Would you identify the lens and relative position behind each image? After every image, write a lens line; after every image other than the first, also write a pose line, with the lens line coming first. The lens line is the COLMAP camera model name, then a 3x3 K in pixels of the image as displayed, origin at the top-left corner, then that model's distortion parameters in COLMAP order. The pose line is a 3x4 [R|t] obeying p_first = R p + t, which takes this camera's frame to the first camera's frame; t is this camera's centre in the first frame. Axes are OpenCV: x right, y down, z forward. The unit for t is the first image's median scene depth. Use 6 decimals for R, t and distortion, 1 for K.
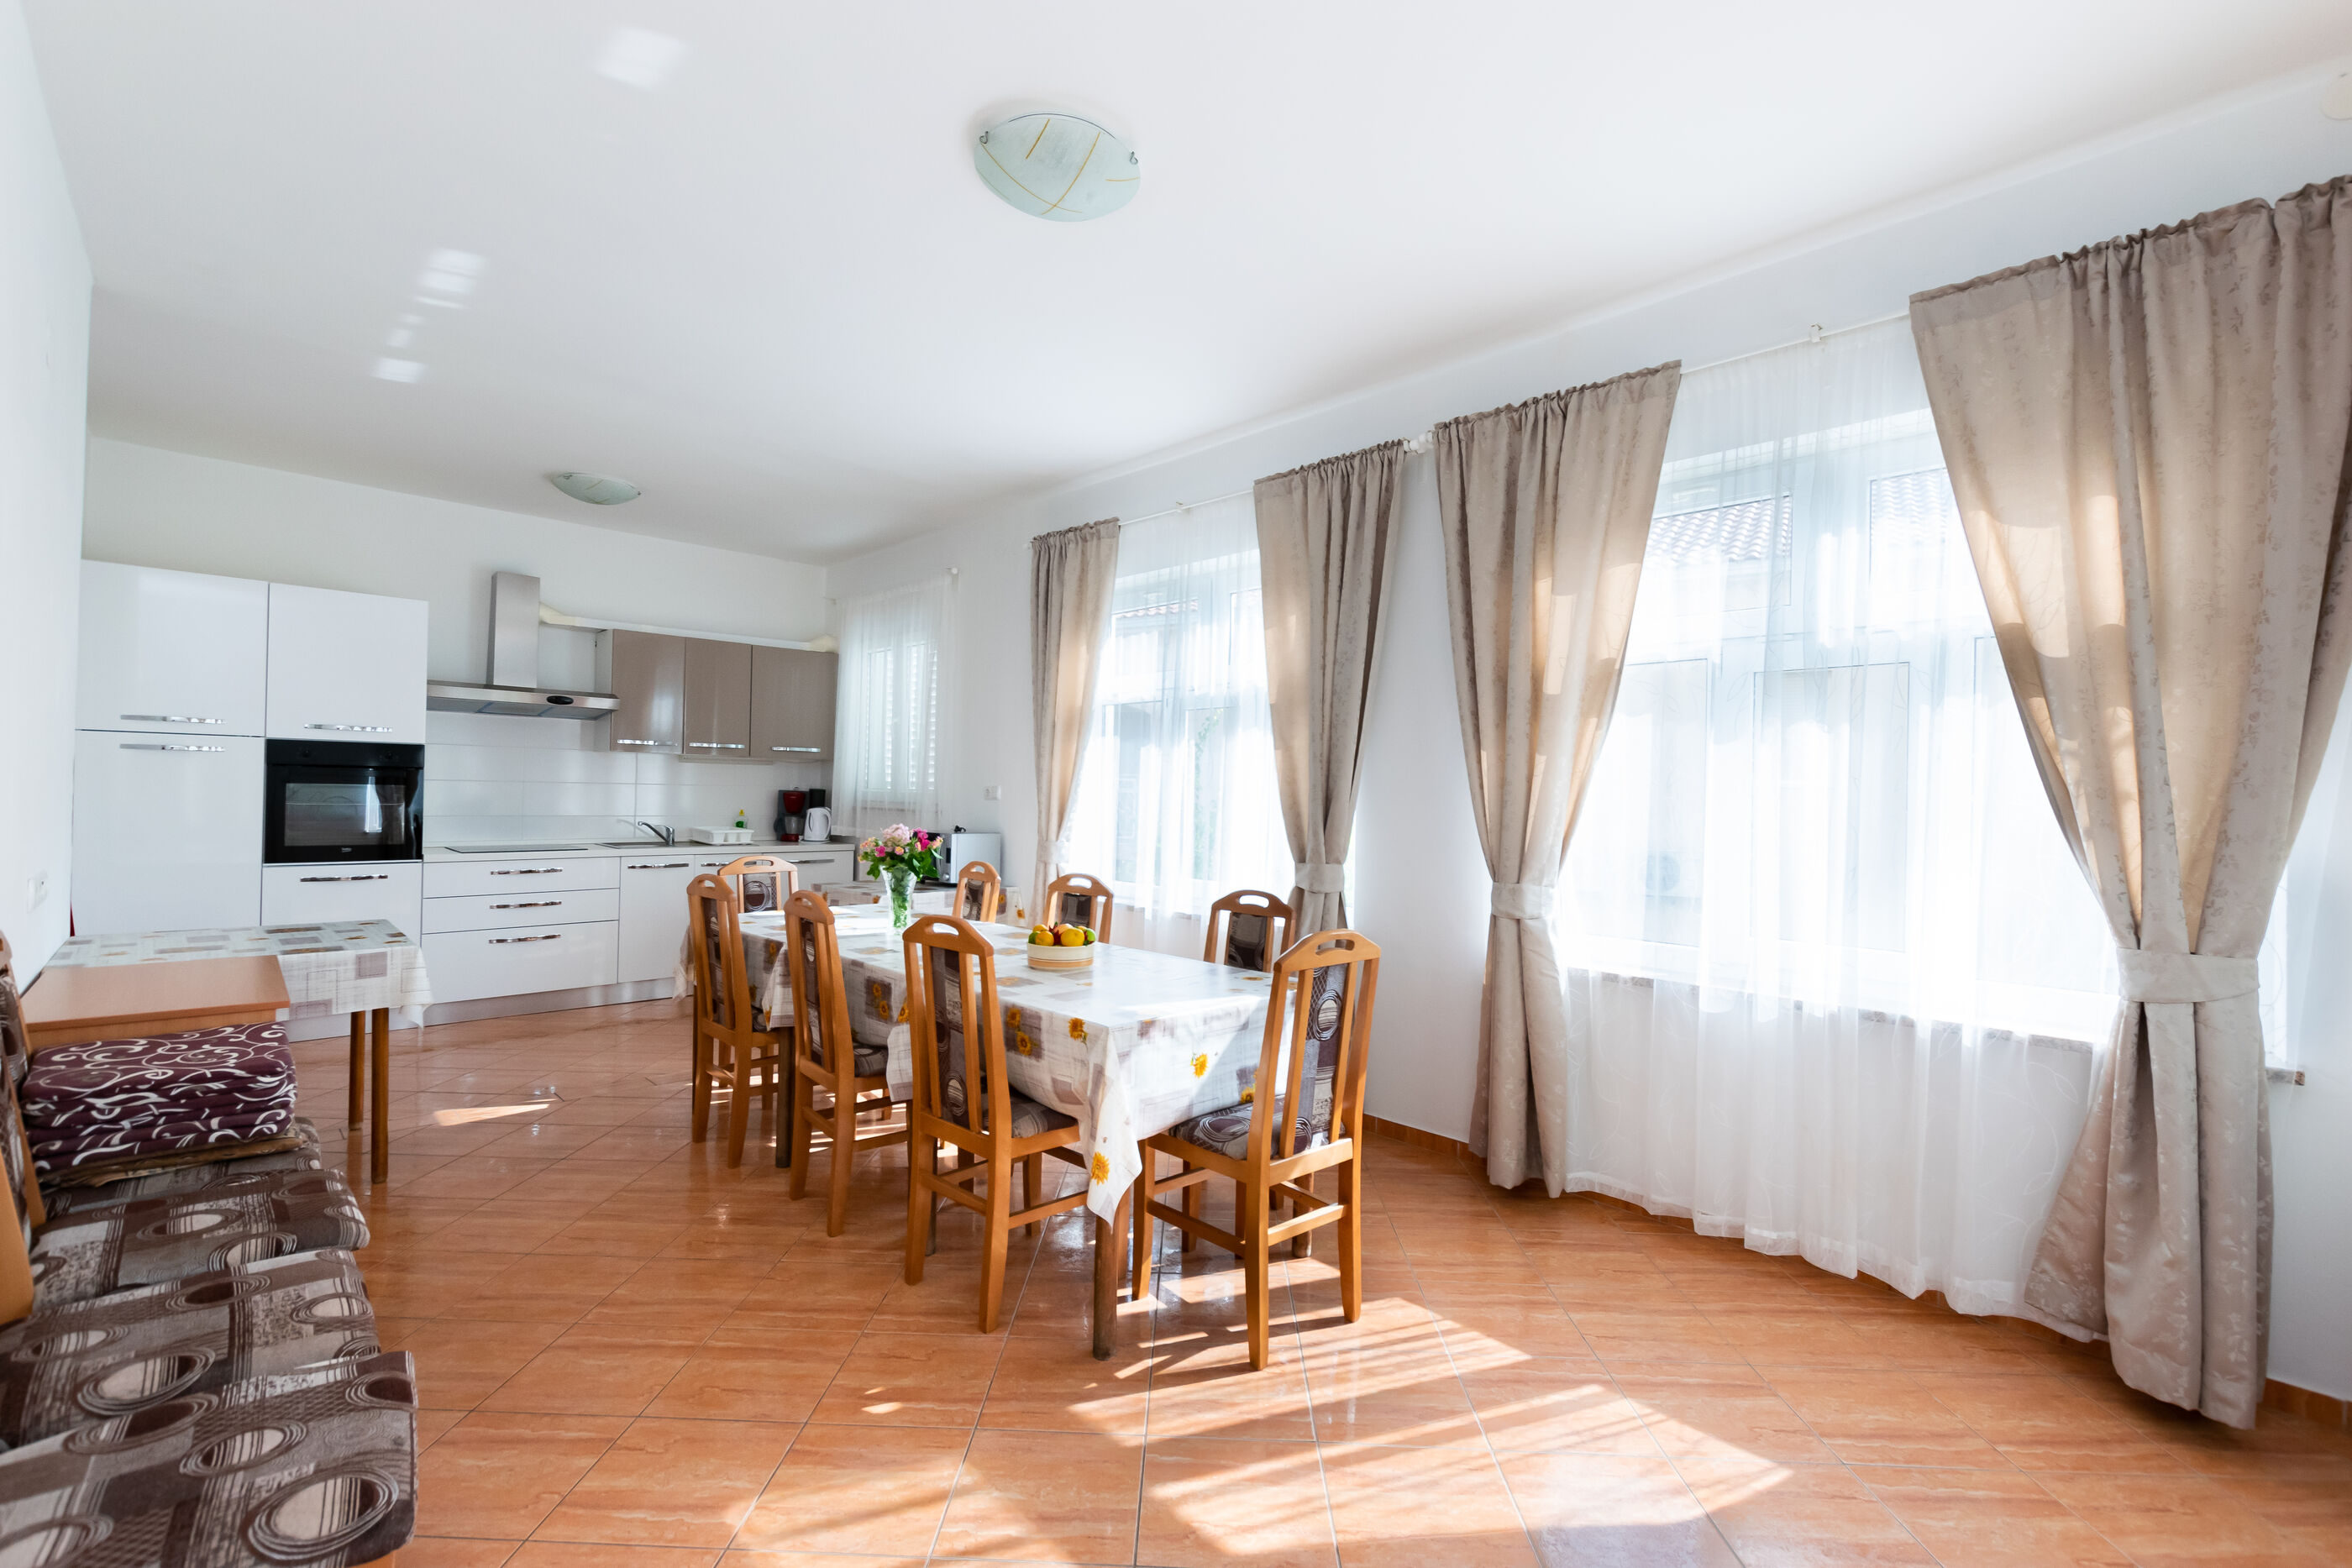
lens RADIAL K [[994.1, 0, 1166.8], [0, 994.1, 797.8], [0, 0, 1]] dist [0.003672, -0.001080]
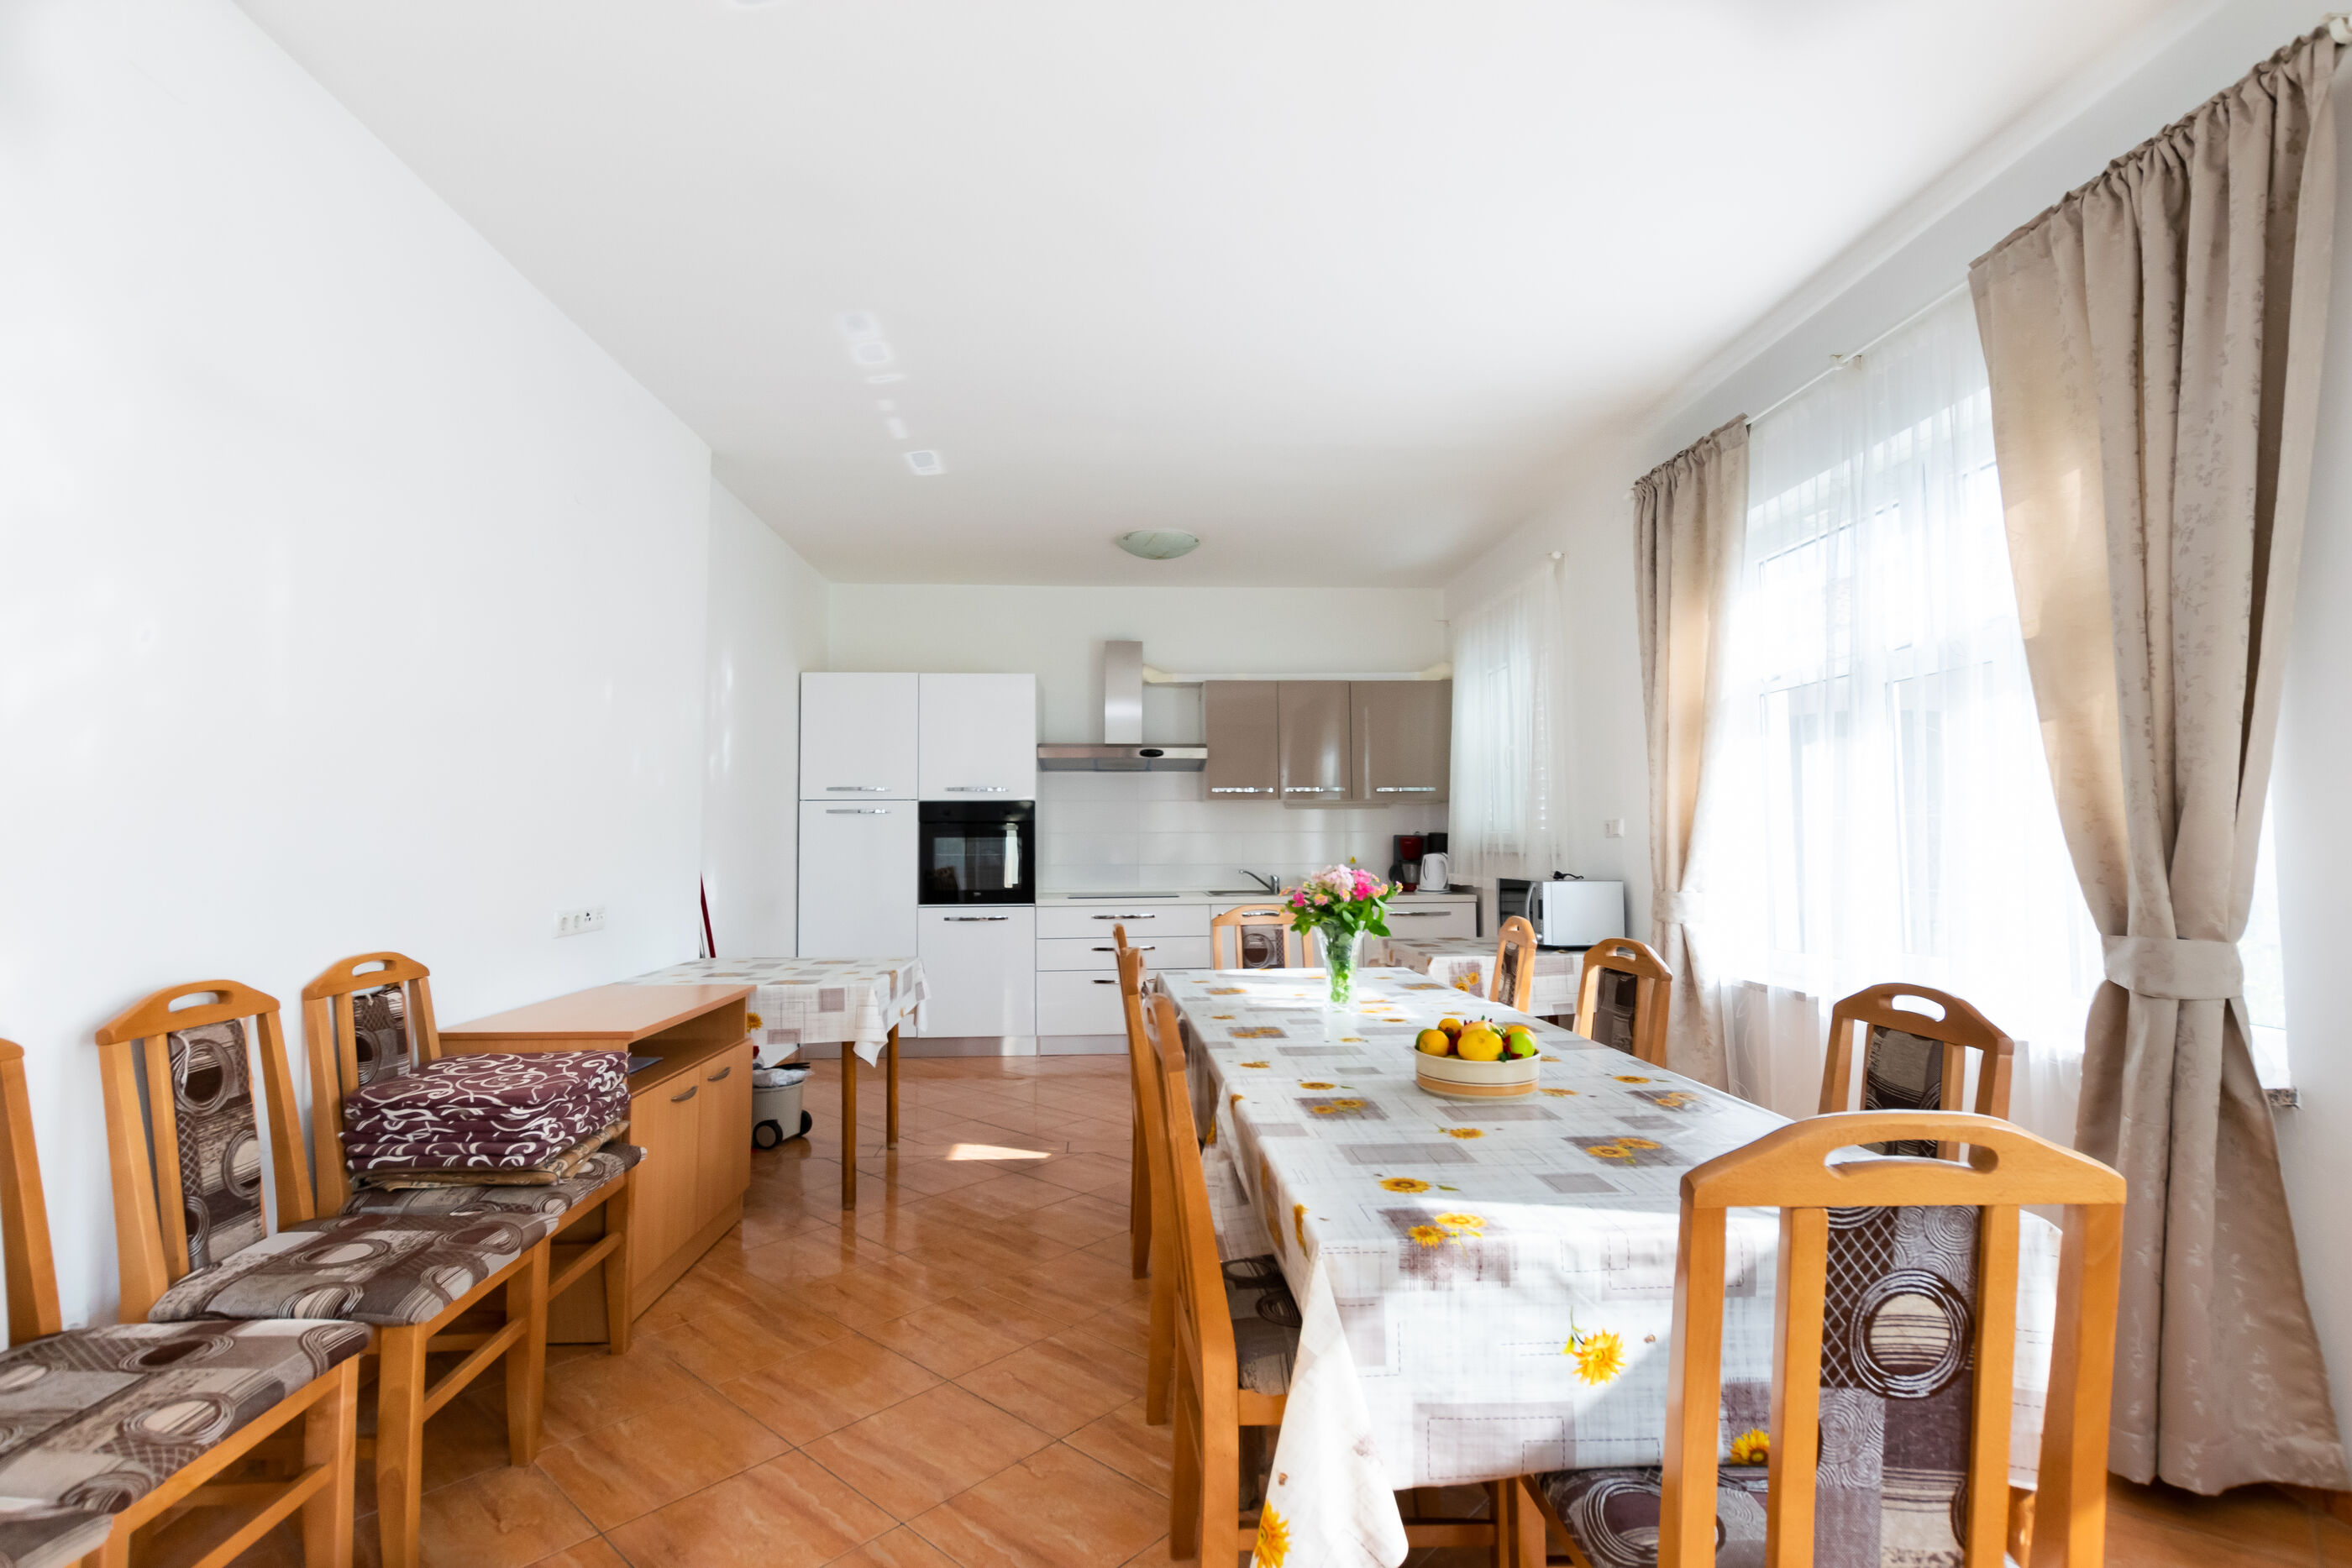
lens RADIAL K [[994.1, 0, 1166.8], [0, 994.1, 797.8], [0, 0, 1]] dist [0.003672, -0.001080]
pose [[0.736534, -0.057078, -0.673988, 0.127829], [0.021066, 0.997886, -0.061487, 0.016361], [0.676072, 0.031089, 0.736179, 0.295933]]
